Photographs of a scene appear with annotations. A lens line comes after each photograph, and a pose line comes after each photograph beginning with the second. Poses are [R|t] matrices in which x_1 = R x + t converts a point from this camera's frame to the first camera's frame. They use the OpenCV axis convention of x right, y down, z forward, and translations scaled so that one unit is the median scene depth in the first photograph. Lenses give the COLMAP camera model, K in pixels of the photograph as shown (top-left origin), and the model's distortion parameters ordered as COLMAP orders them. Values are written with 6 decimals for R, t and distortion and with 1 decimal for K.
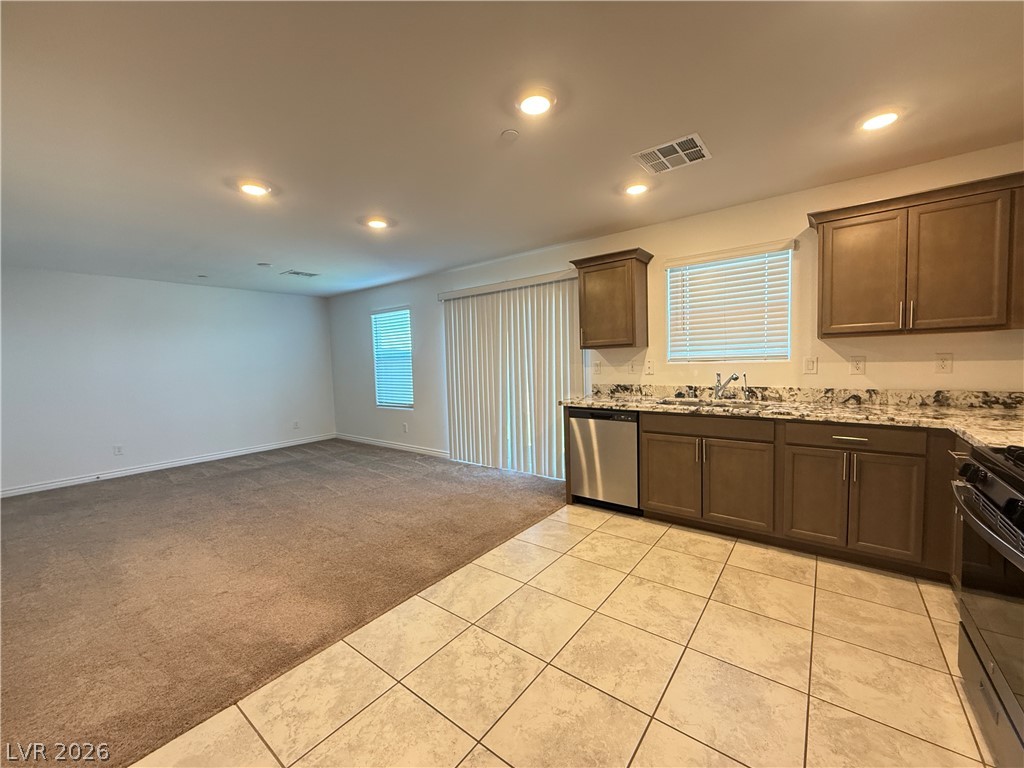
lens RADIAL K [[406.9, 0, 510.6], [0, 406.9, 384.8], [0, 0, 1]] dist [0.000436, 0.000406]
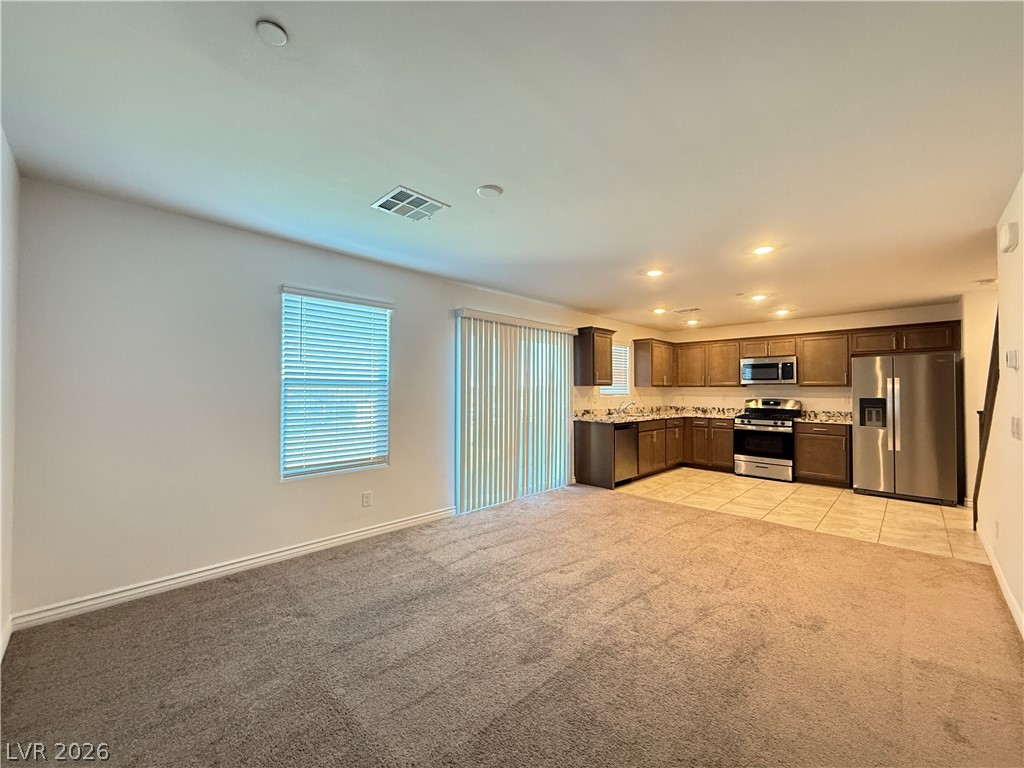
lens RADIAL K [[406.9, 0, 510.6], [0, 406.9, 384.8], [0, 0, 1]] dist [0.000436, 0.000406]
pose [[0.120144, 0.046824, 0.991652, -1.755190], [0.054235, 0.997086, -0.053652, -0.036778], [-0.991274, 0.060229, 0.117254, 1.486791]]
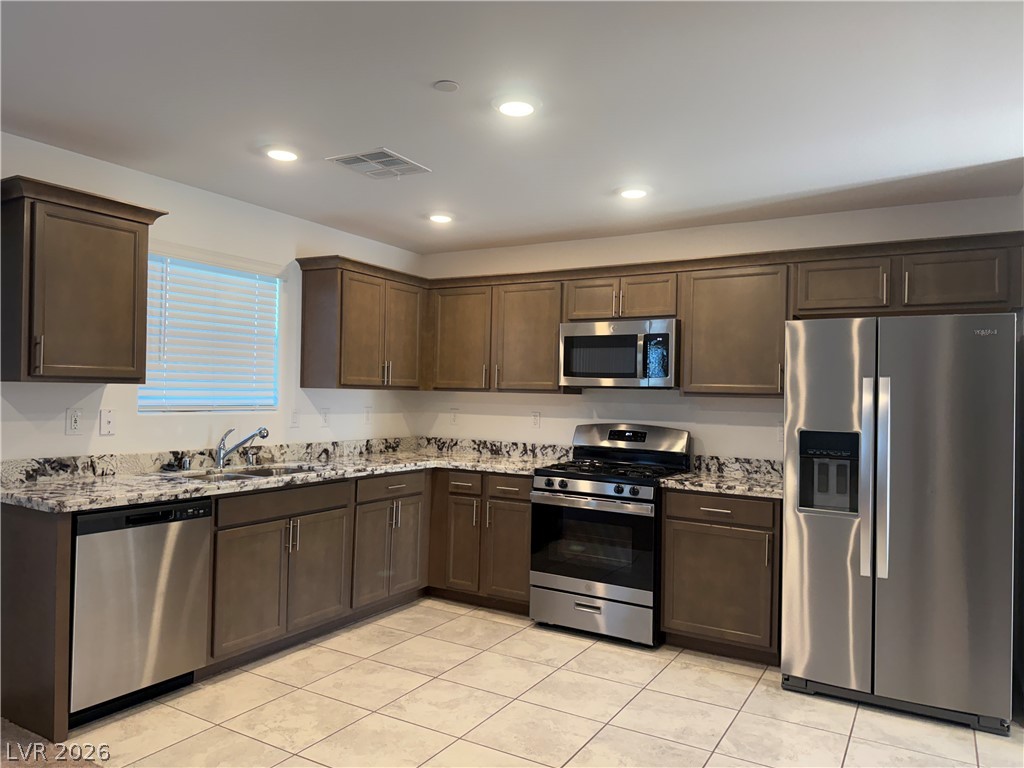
lens RADIAL K [[715.4, 0, 512.0], [0, 715.4, 384.0], [0, 0, 1]] dist [0.091192, -0.106602]
pose [[-0.126771, 0.043021, 0.990999, -0.881443], [0.044132, 0.998314, -0.037693, -0.042853], [-0.990950, 0.038956, -0.128456, 0.773002]]
